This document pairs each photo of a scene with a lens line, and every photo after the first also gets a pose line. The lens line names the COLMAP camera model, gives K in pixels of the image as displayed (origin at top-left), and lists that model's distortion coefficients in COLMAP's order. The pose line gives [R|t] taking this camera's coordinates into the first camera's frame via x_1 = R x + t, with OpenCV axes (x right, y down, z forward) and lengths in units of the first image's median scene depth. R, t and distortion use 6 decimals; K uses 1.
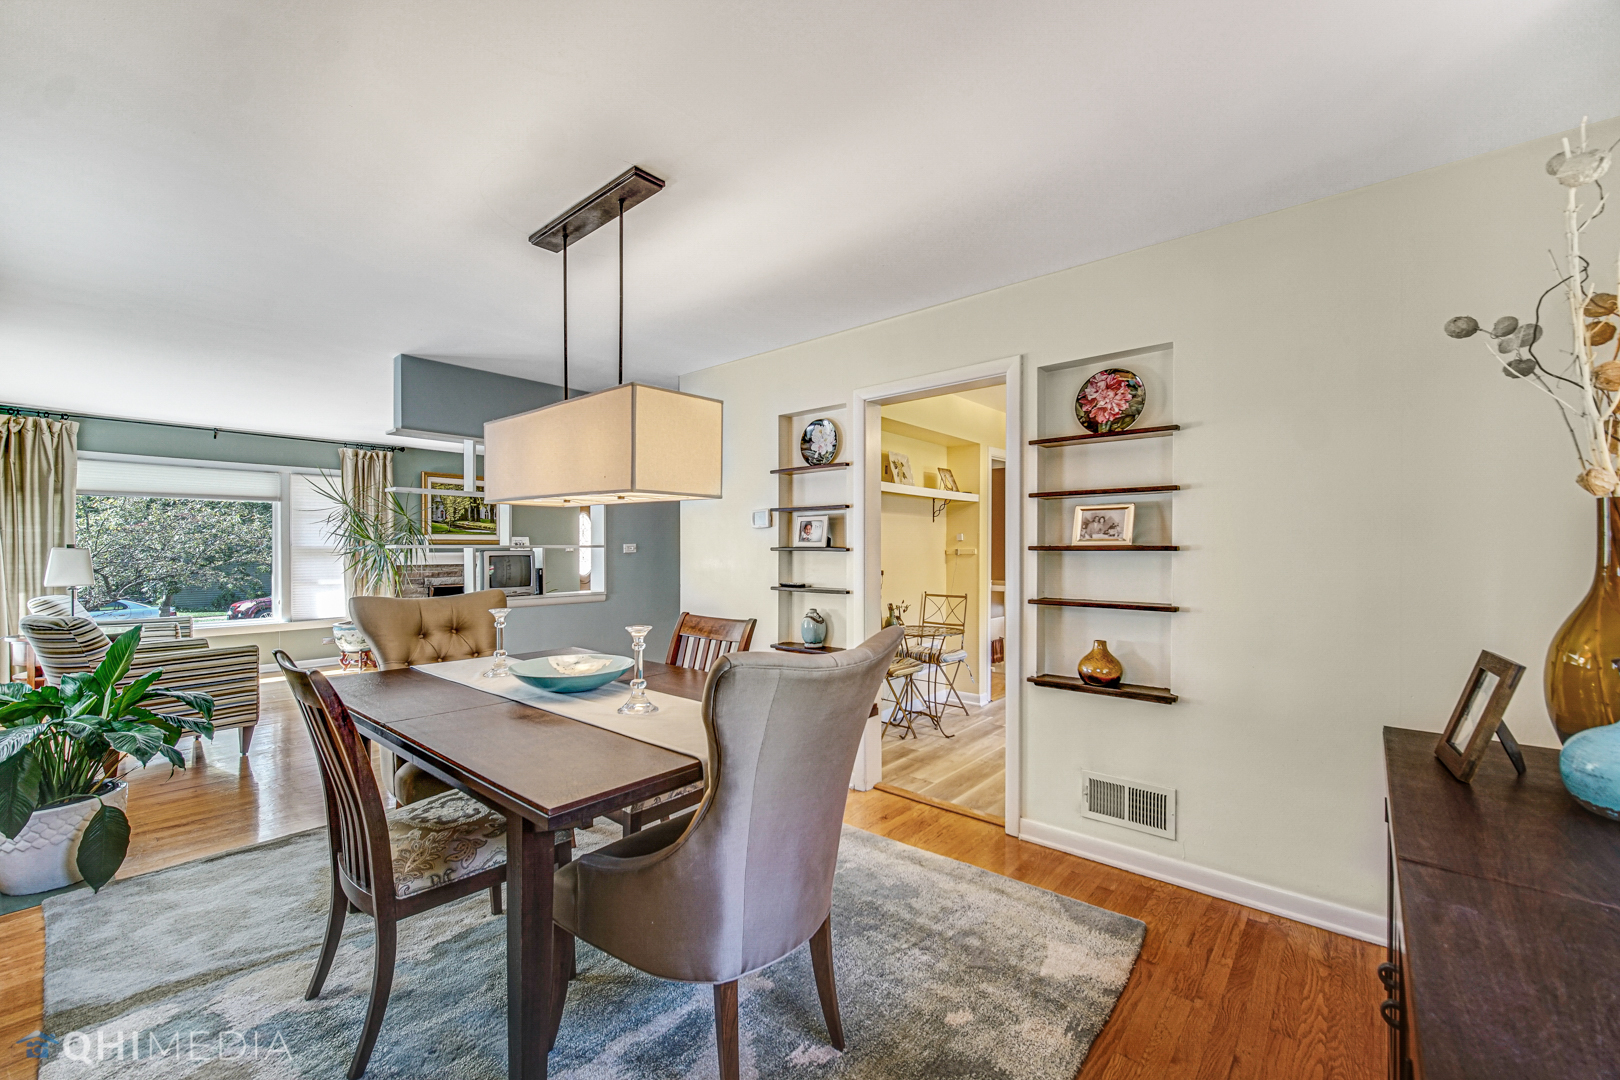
lens RADIAL K [[644.9, 0, 809.9], [0, 644.9, 543.9], [0, 0, 1]] dist [-0.007758, 0.003140]
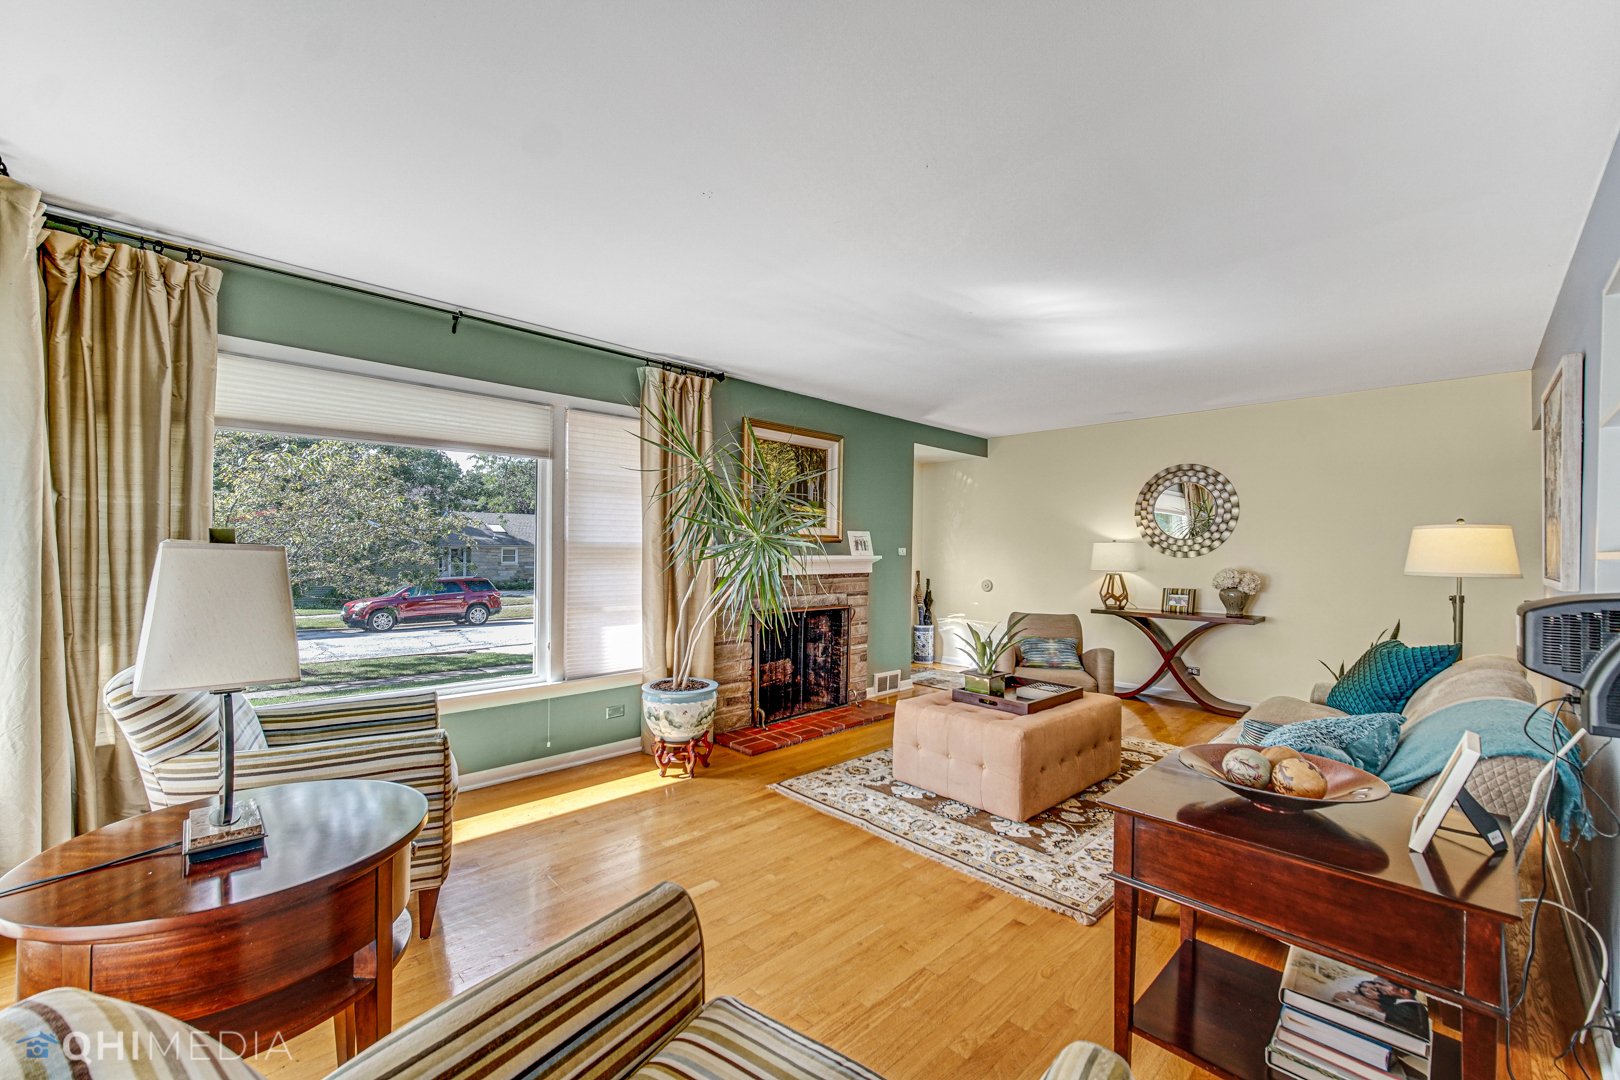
lens RADIAL K [[652.3, 0, 812.1], [0, 652.3, 547.8], [0, 0, 1]] dist [-0.005501, 0.000807]
pose [[0.995935, 0.012969, -0.089131, -0.531959], [-0.012629, 0.999911, 0.004383, 0.002769], [0.089180, -0.003239, 0.996010, 0.453244]]
